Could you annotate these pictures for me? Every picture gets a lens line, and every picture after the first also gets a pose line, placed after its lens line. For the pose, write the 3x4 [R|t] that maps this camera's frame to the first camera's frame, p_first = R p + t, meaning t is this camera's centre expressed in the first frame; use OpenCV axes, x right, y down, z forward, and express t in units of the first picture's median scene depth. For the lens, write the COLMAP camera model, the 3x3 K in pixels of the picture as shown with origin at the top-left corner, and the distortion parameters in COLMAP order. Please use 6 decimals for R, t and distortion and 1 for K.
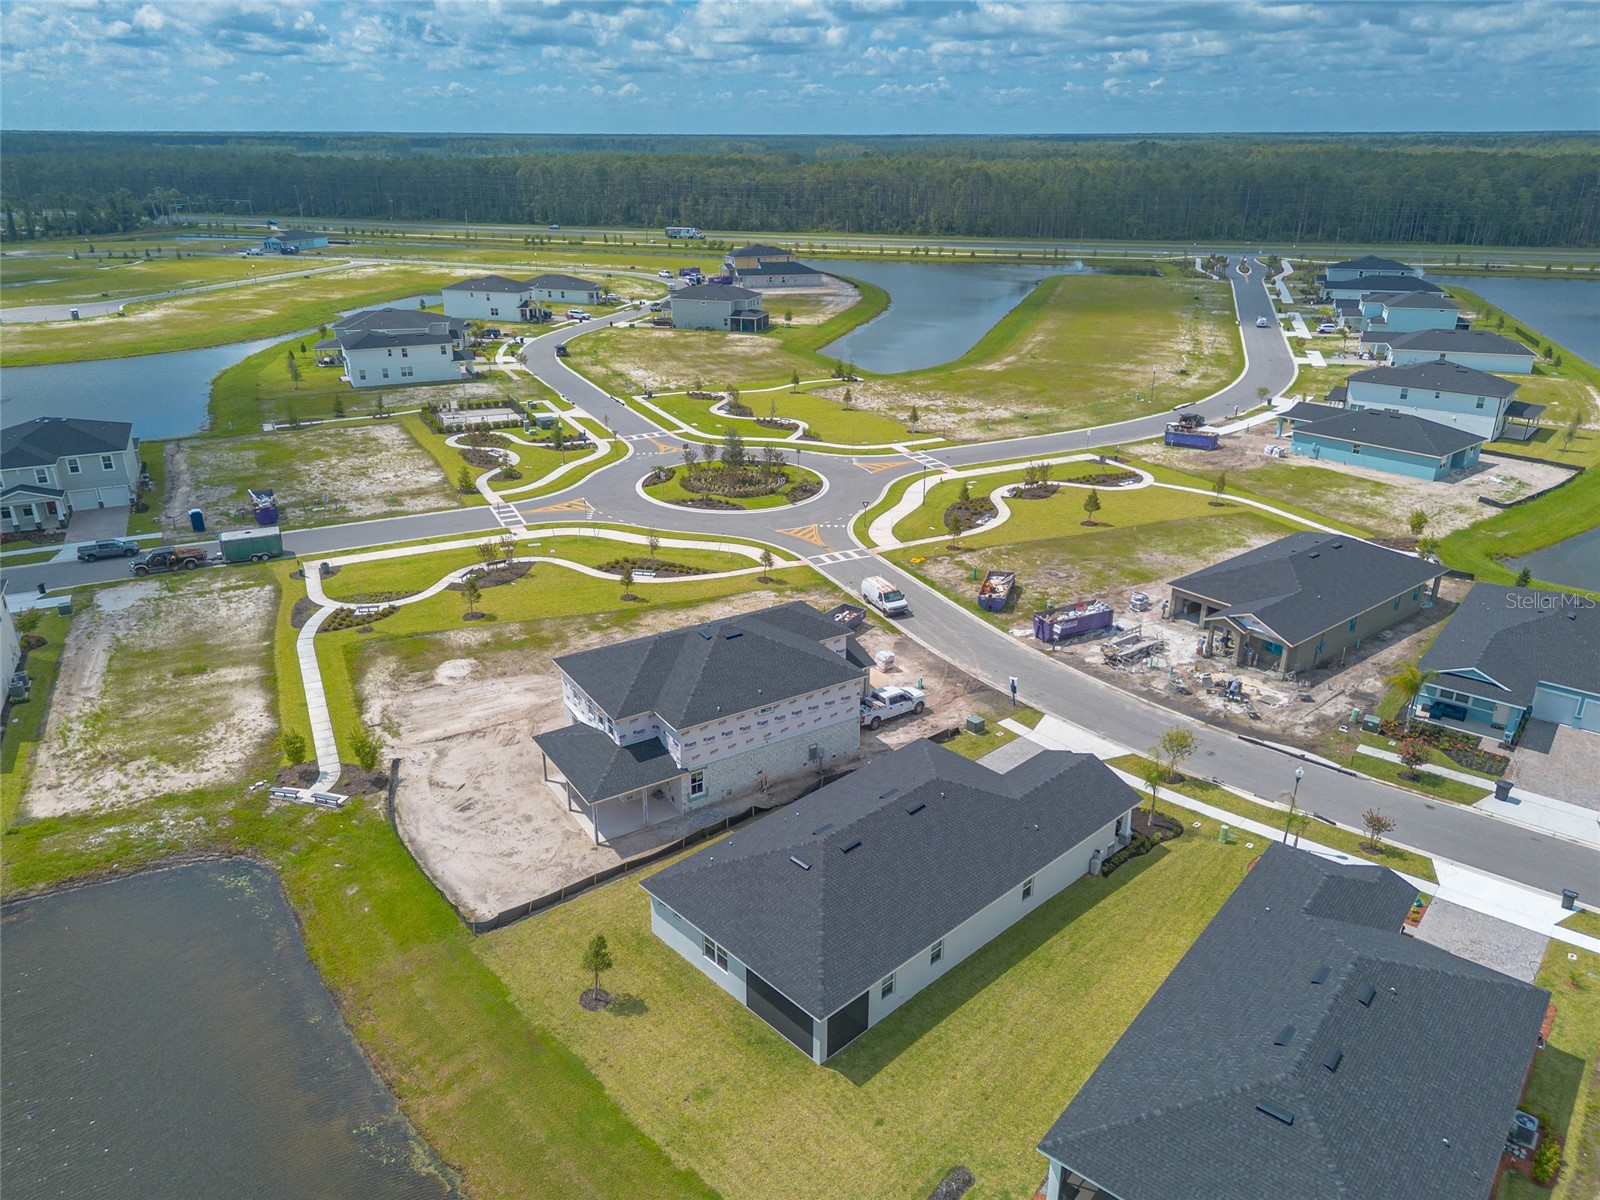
lens RADIAL K [[1132.0, 0, 800.0], [0, 1132.0, 600.0], [0, 0, 1]] dist [0.086234, -0.097369]
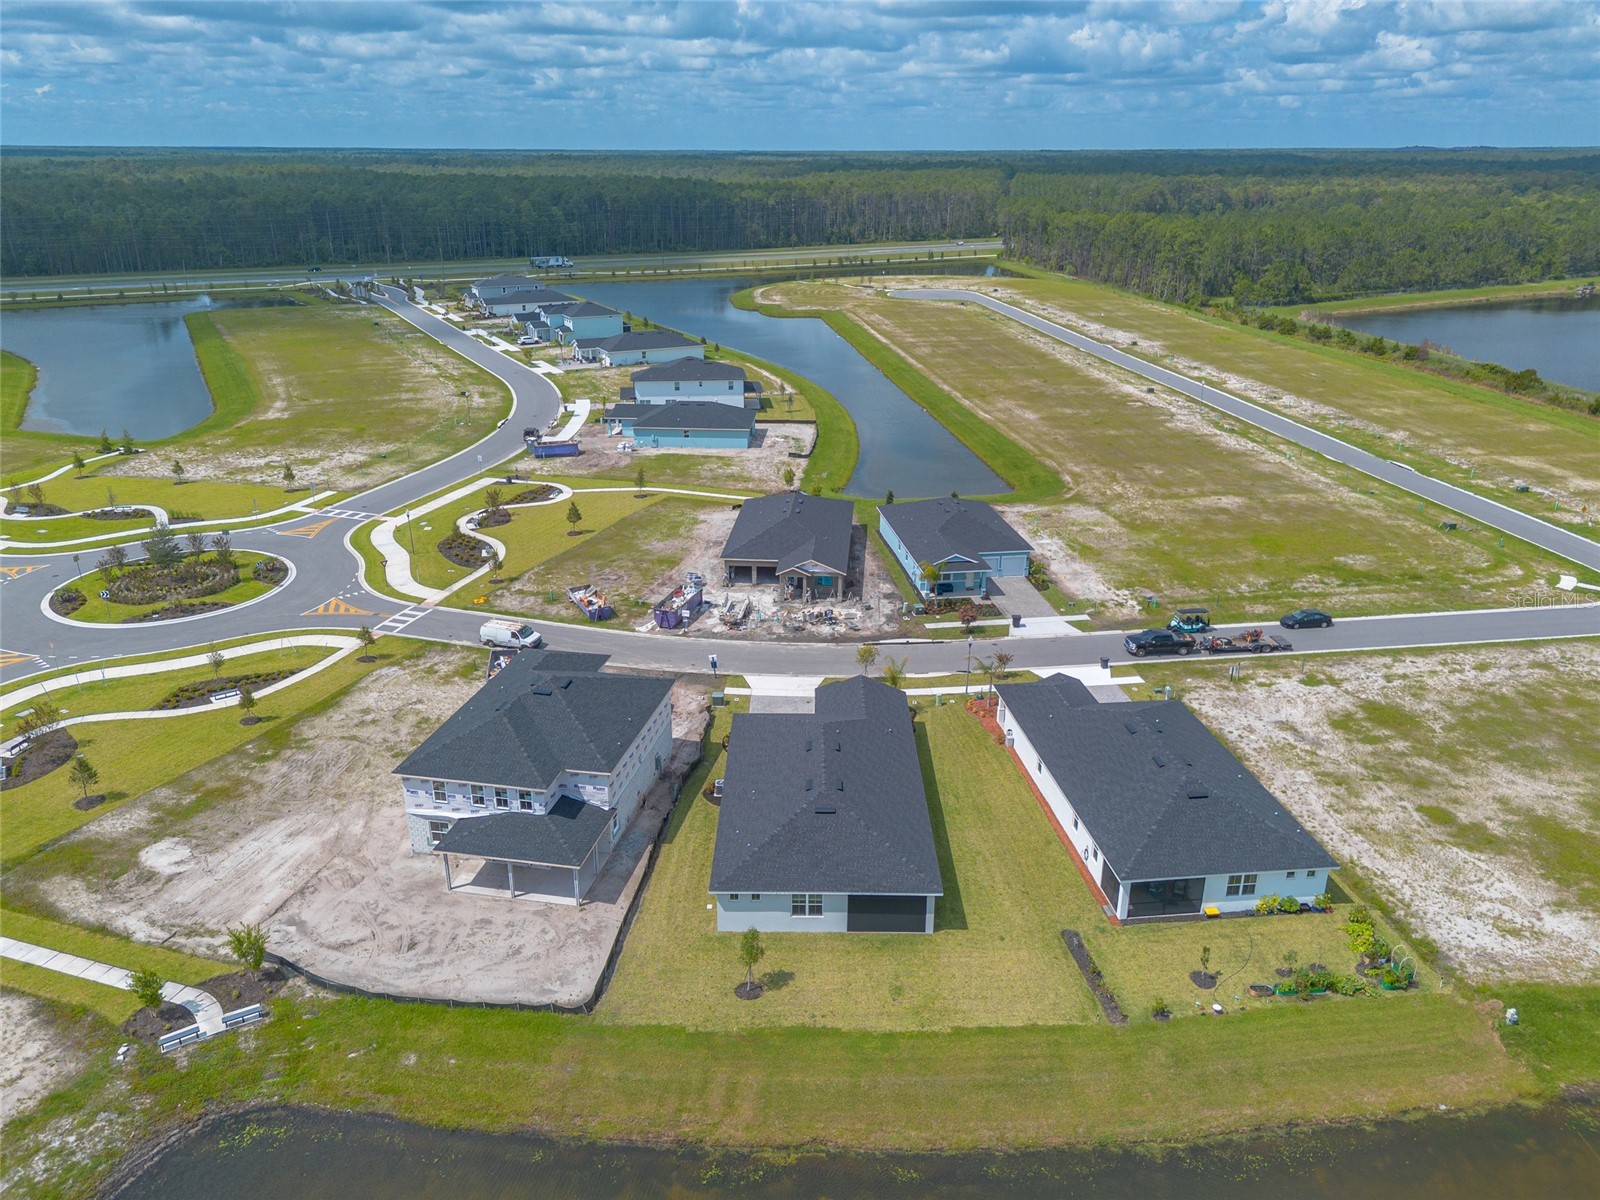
lens RADIAL K [[1137.8, 0, 800.0], [0, 1137.8, 600.0], [0, 0, 1]] dist [0.075410, -0.078459]
pose [[0.688311, -0.262513, 0.676251, -0.463599], [0.270855, 0.957809, 0.096125, -0.066022], [-0.672953, 0.117002, 0.730373, 0.054790]]
